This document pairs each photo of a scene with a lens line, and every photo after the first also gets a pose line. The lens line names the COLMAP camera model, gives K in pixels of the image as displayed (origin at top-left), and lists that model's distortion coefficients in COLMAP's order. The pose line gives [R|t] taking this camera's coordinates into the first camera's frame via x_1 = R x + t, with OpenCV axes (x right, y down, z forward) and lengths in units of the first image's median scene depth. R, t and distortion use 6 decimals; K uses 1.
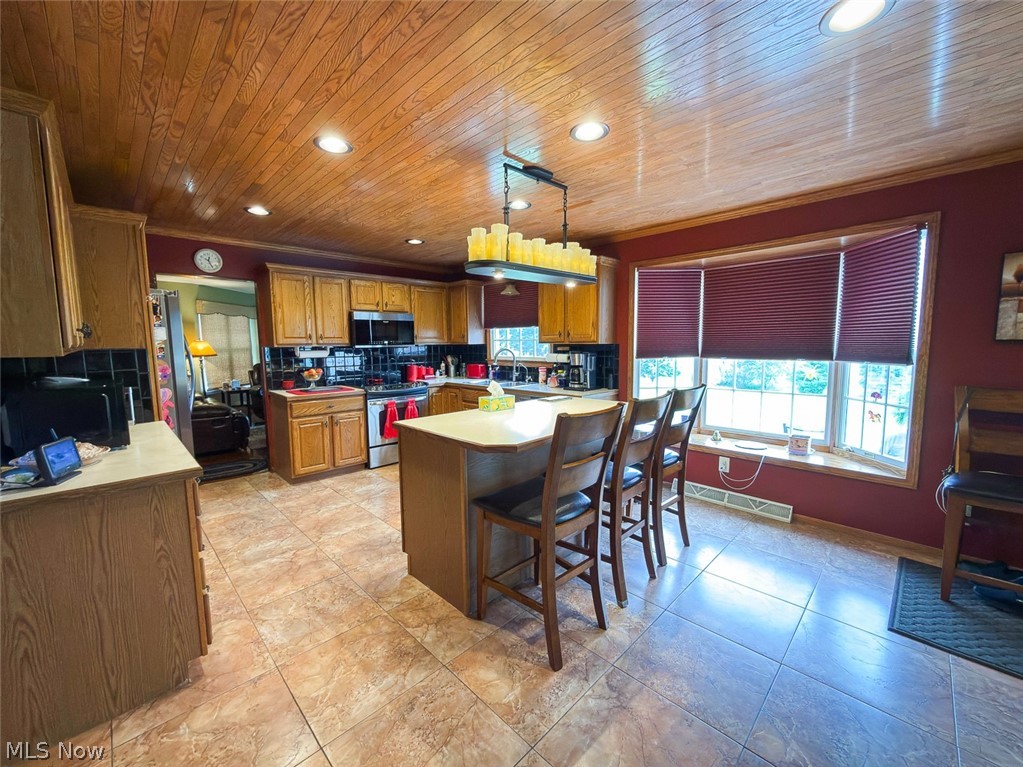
lens RADIAL K [[408.6, 0, 509.0], [0, 408.6, 384.8], [0, 0, 1]] dist [-0.000894, 0.000682]
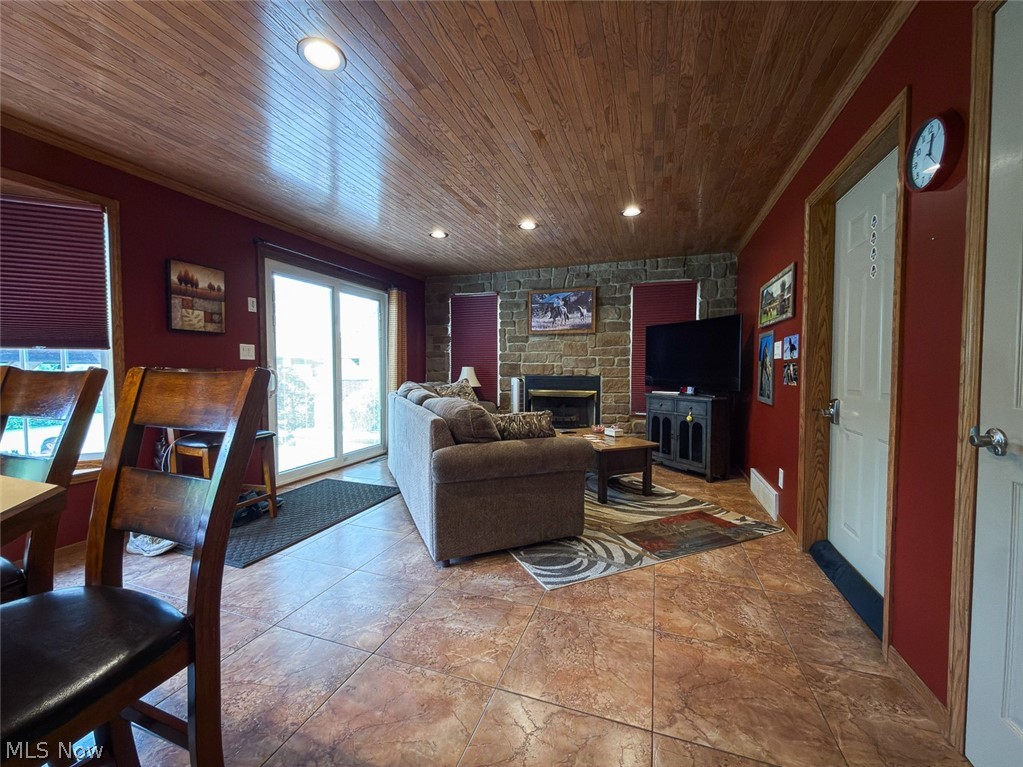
lens RADIAL K [[408.6, 0, 514.1], [0, 408.6, 382.7], [0, 0, 1]] dist [-0.000894, 0.000682]
pose [[-0.444684, -0.022836, 0.895396, -0.363366], [0.092191, 0.993199, 0.071116, 0.059025], [-0.890930, 0.114172, -0.439555, 0.648675]]
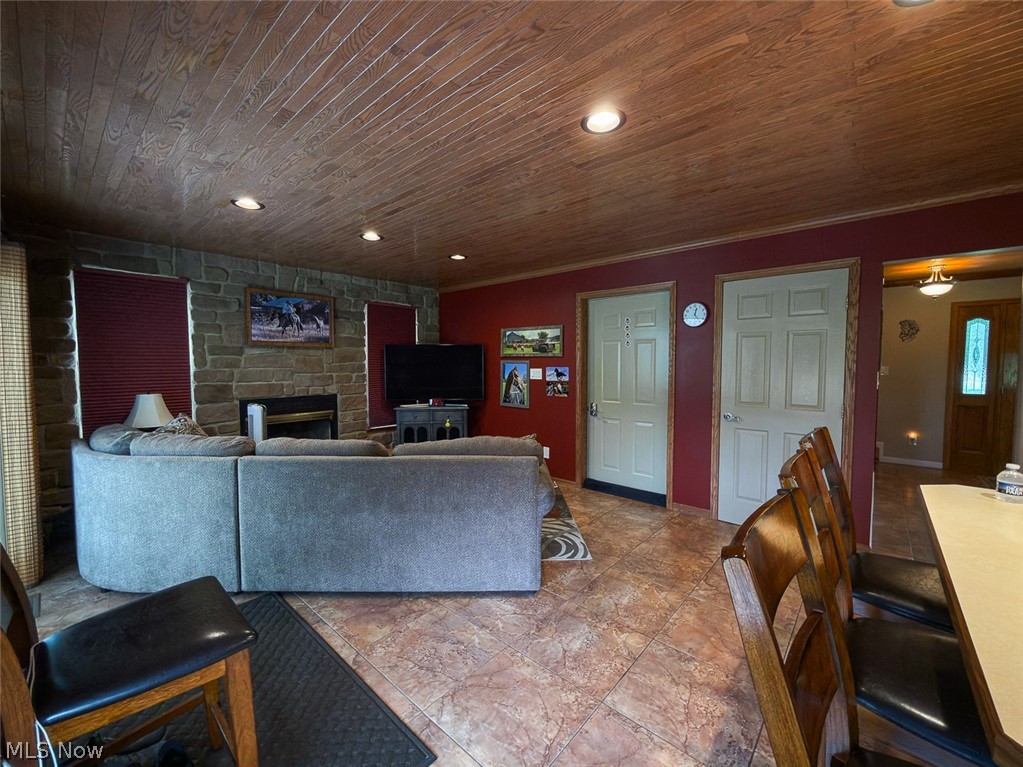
lens RADIAL K [[408.6, 0, 518.1], [0, 408.6, 380.9], [0, 0, 1]] dist [-0.000894, 0.000682]
pose [[-0.997053, 0.015355, -0.075166, 0.709427], [0.004369, 0.989540, 0.144191, -0.144604], [0.076594, 0.143438, -0.986691, 1.387280]]
